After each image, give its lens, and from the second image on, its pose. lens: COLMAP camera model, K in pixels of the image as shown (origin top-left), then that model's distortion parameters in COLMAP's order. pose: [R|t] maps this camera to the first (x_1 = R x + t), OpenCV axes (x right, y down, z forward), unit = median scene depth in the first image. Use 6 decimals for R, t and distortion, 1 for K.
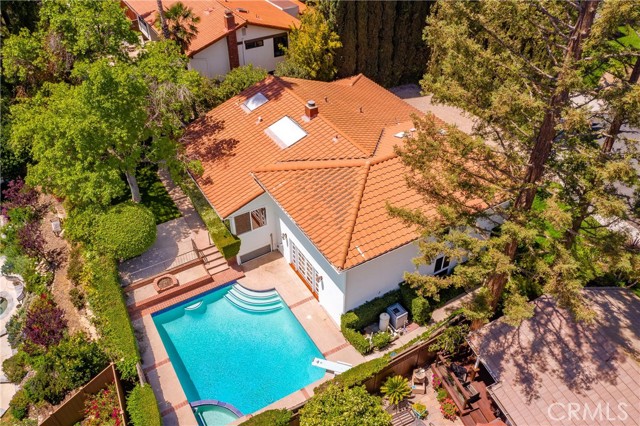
lens RADIAL K [[509.8, 0, 320.0], [0, 509.8, 213.0], [0, 0, 1]] dist [-0.010871, -0.002662]
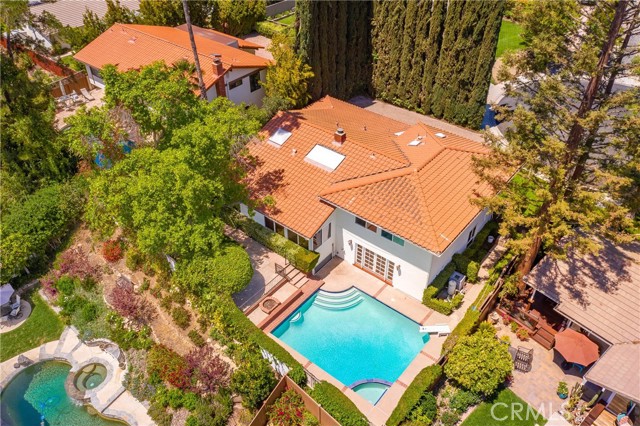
lens RADIAL K [[509.8, 0, 320.0], [0, 509.8, 213.0], [0, 0, 1]] dist [-0.010871, -0.002662]
pose [[0.939528, -0.214438, 0.267027, -0.438769], [0.214460, 0.976289, 0.029446, -0.072346], [-0.267010, 0.029601, 0.963239, -0.149961]]
